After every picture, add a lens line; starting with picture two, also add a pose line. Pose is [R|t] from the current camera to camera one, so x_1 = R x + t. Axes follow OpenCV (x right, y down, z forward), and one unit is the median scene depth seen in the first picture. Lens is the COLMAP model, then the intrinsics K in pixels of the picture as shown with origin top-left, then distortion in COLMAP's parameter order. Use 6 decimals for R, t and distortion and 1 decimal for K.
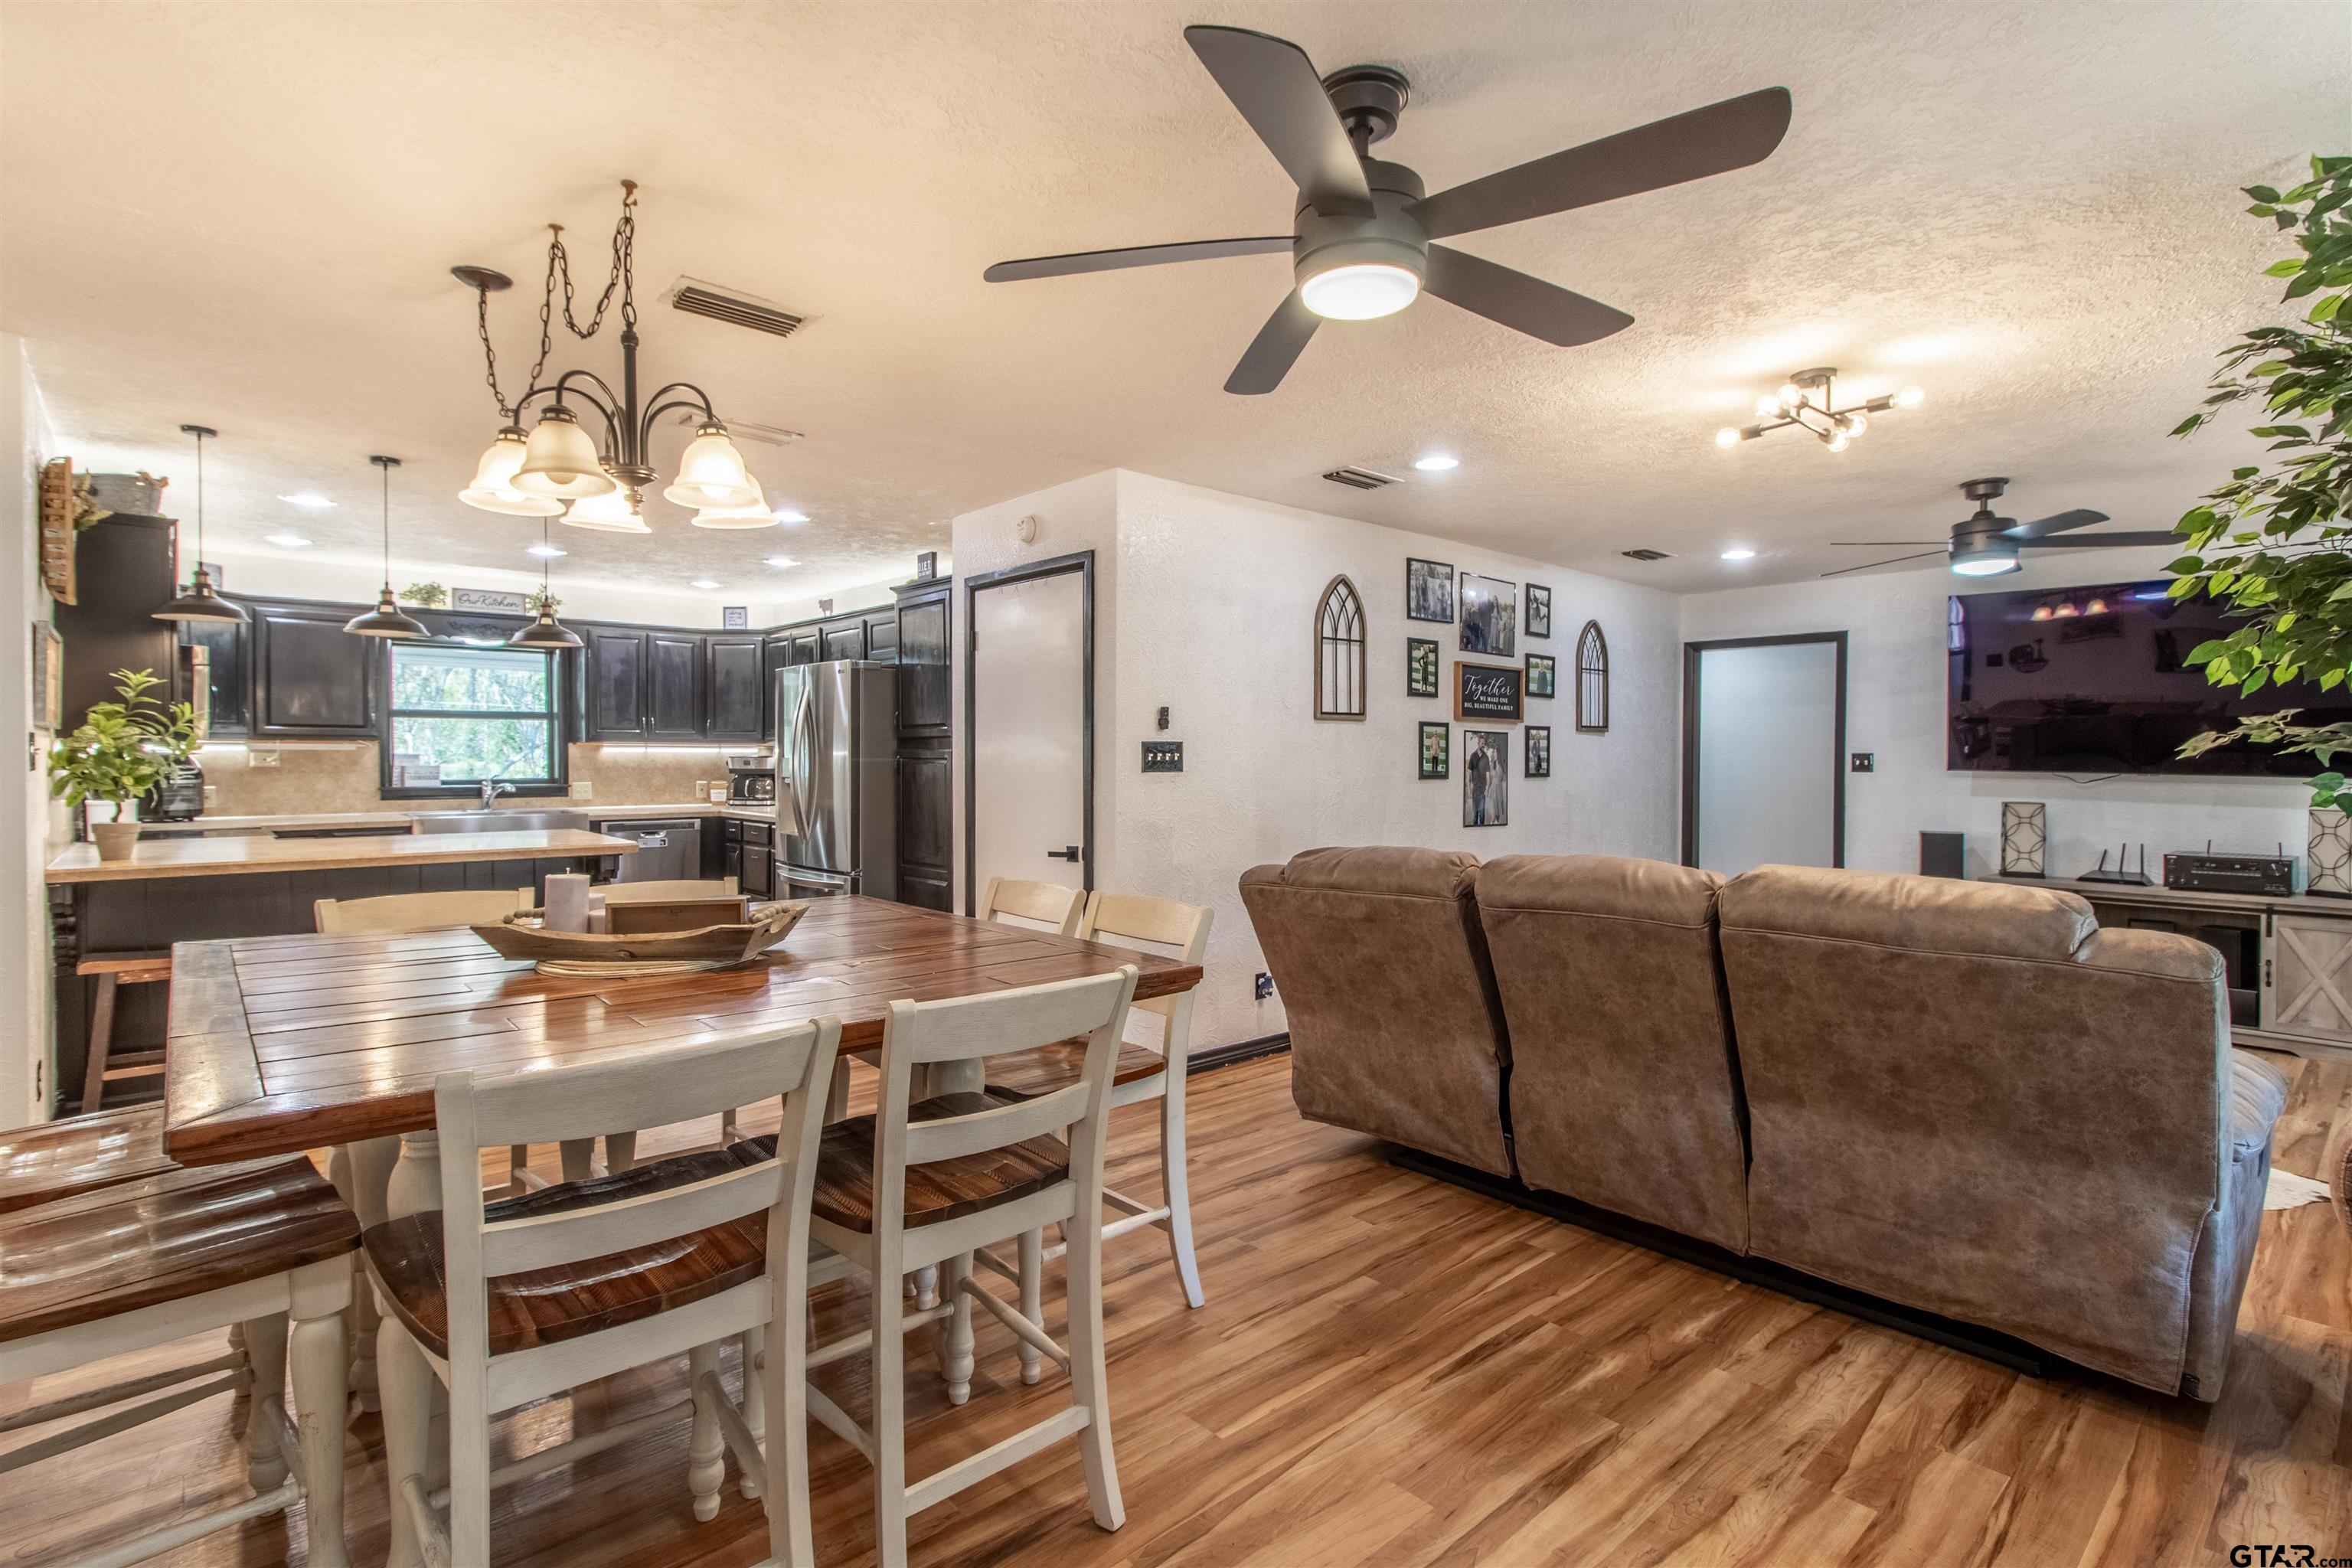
lens RADIAL K [[1111.3, 0, 1164.6], [0, 1111.3, 772.8], [0, 0, 1]] dist [0.001050, 0.000468]
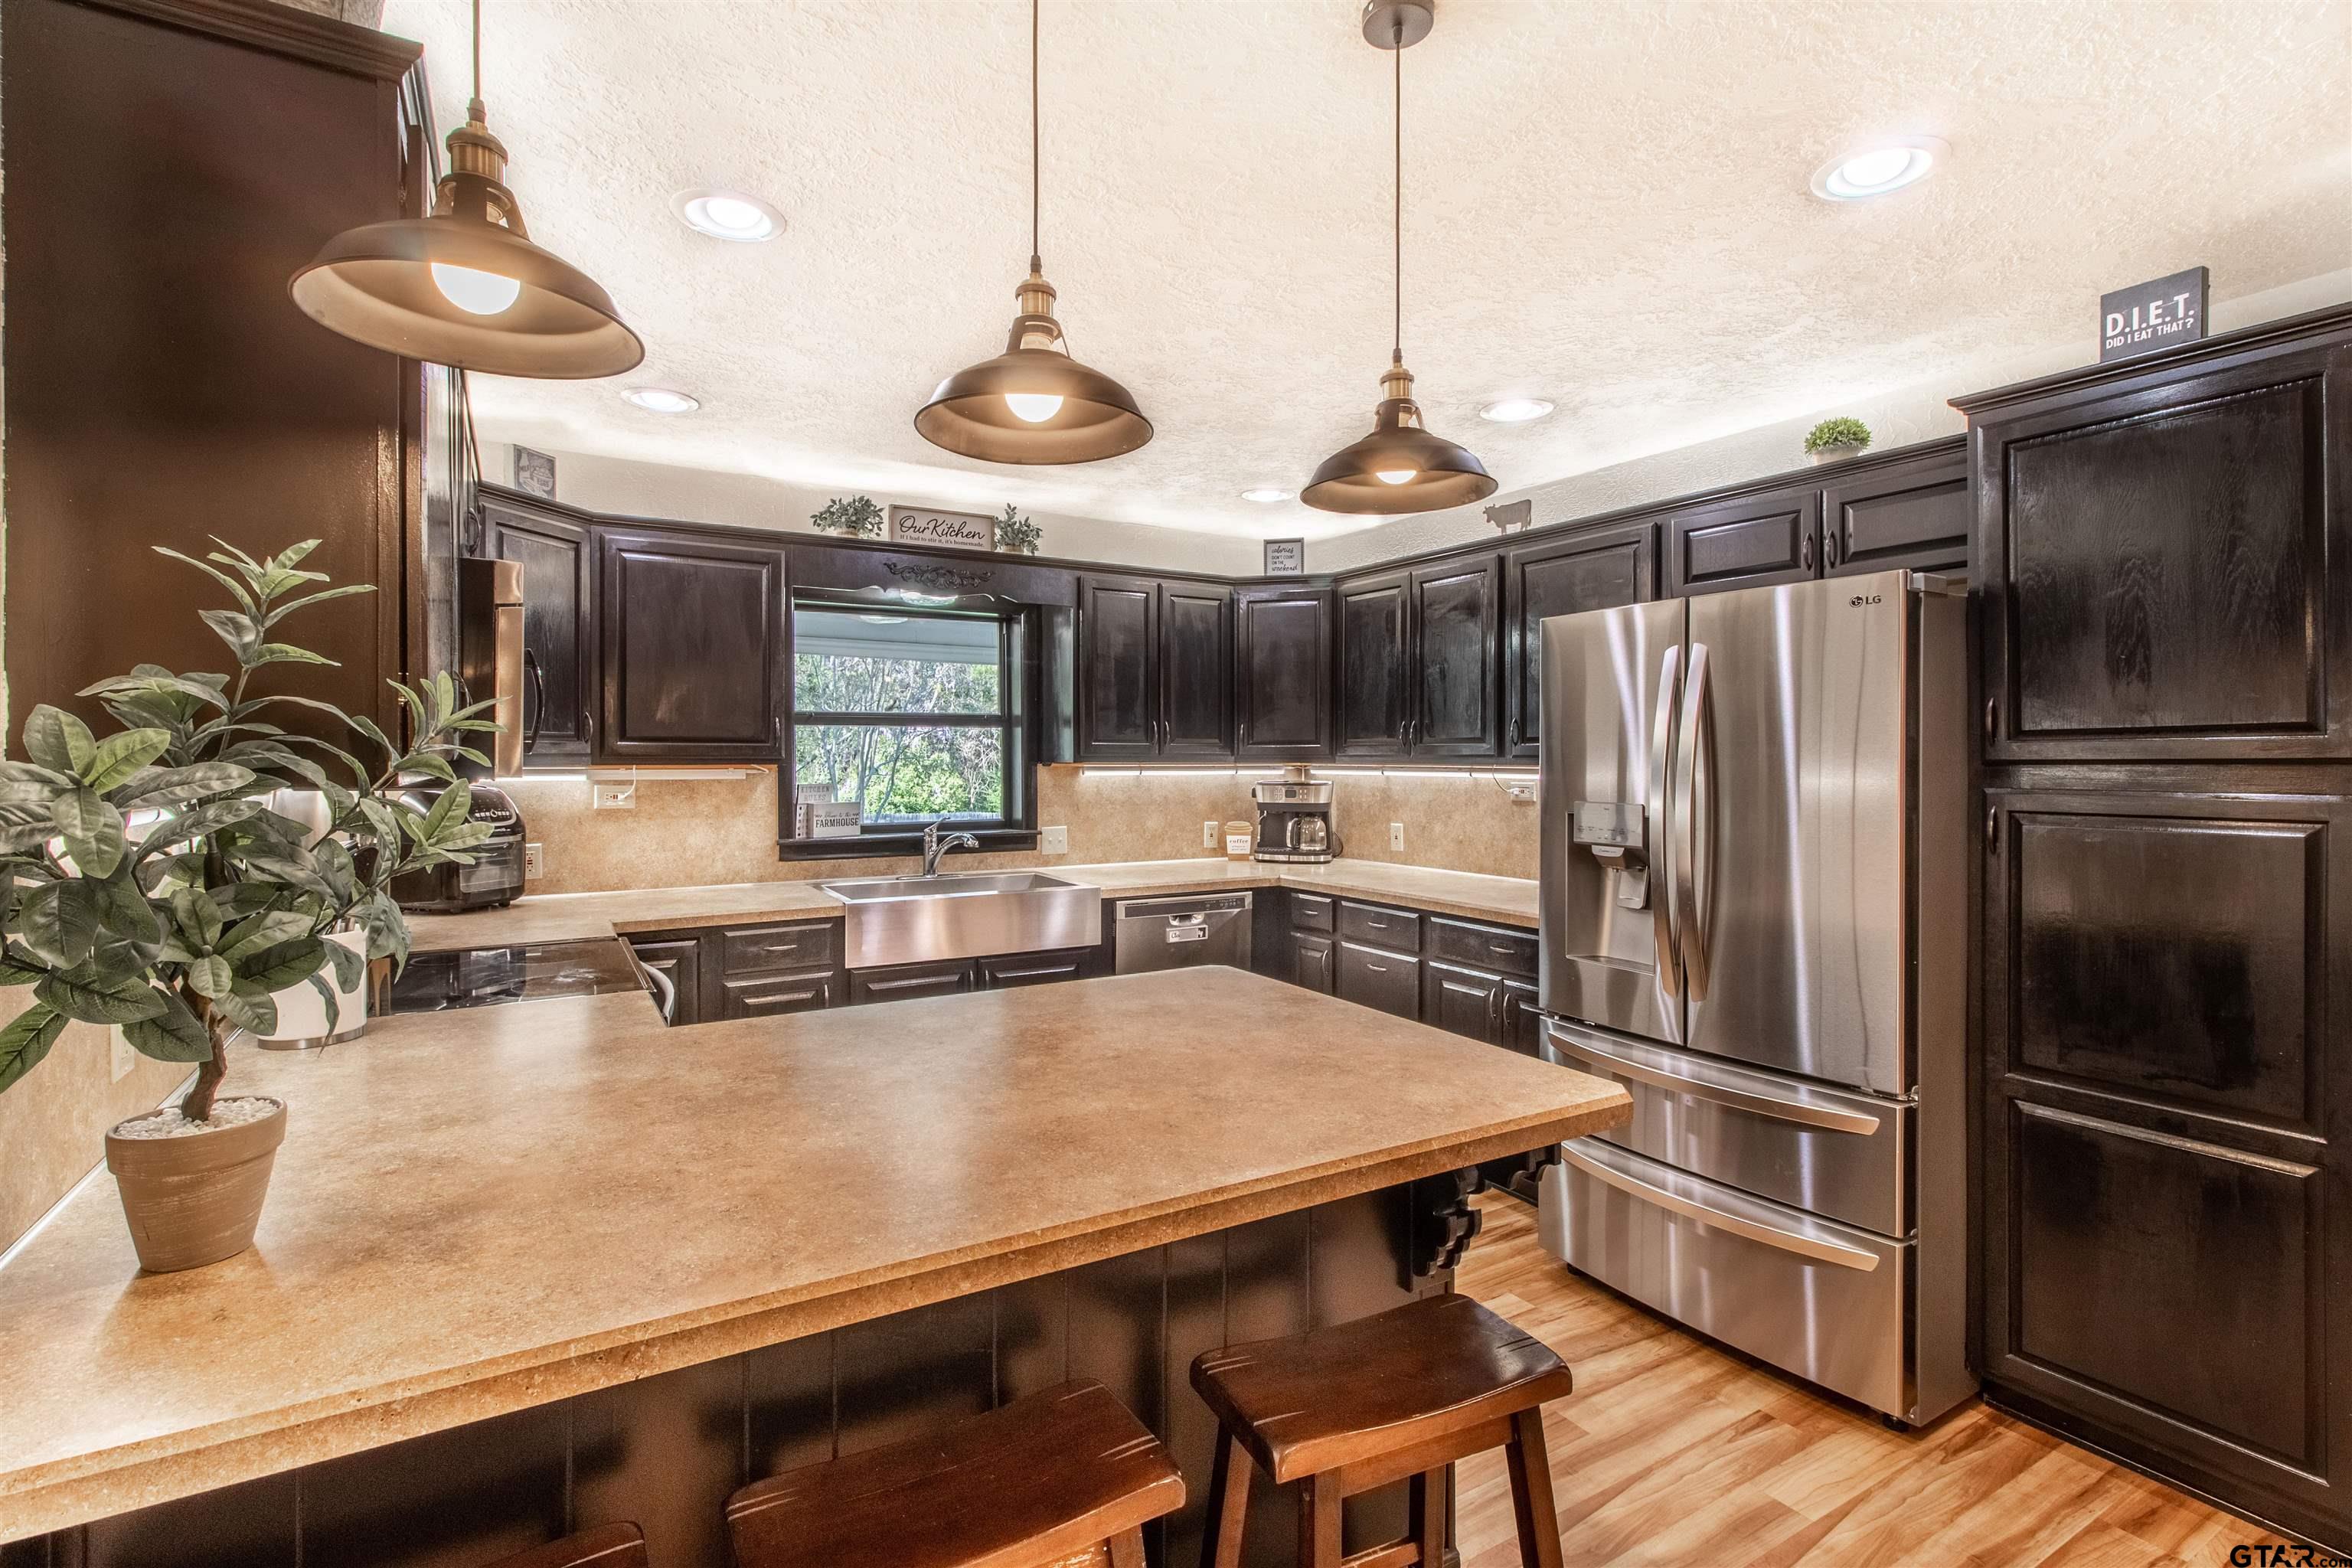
lens RADIAL K [[1111.3, 0, 1168.4], [0, 1111.3, 772.6], [0, 0, 1]] dist [0.001050, 0.000468]
pose [[0.980344, -0.001020, -0.197291, -0.342361], [0.000066, 0.999988, -0.004840, -0.018936], [0.197294, 0.004732, 0.980333, 0.405845]]
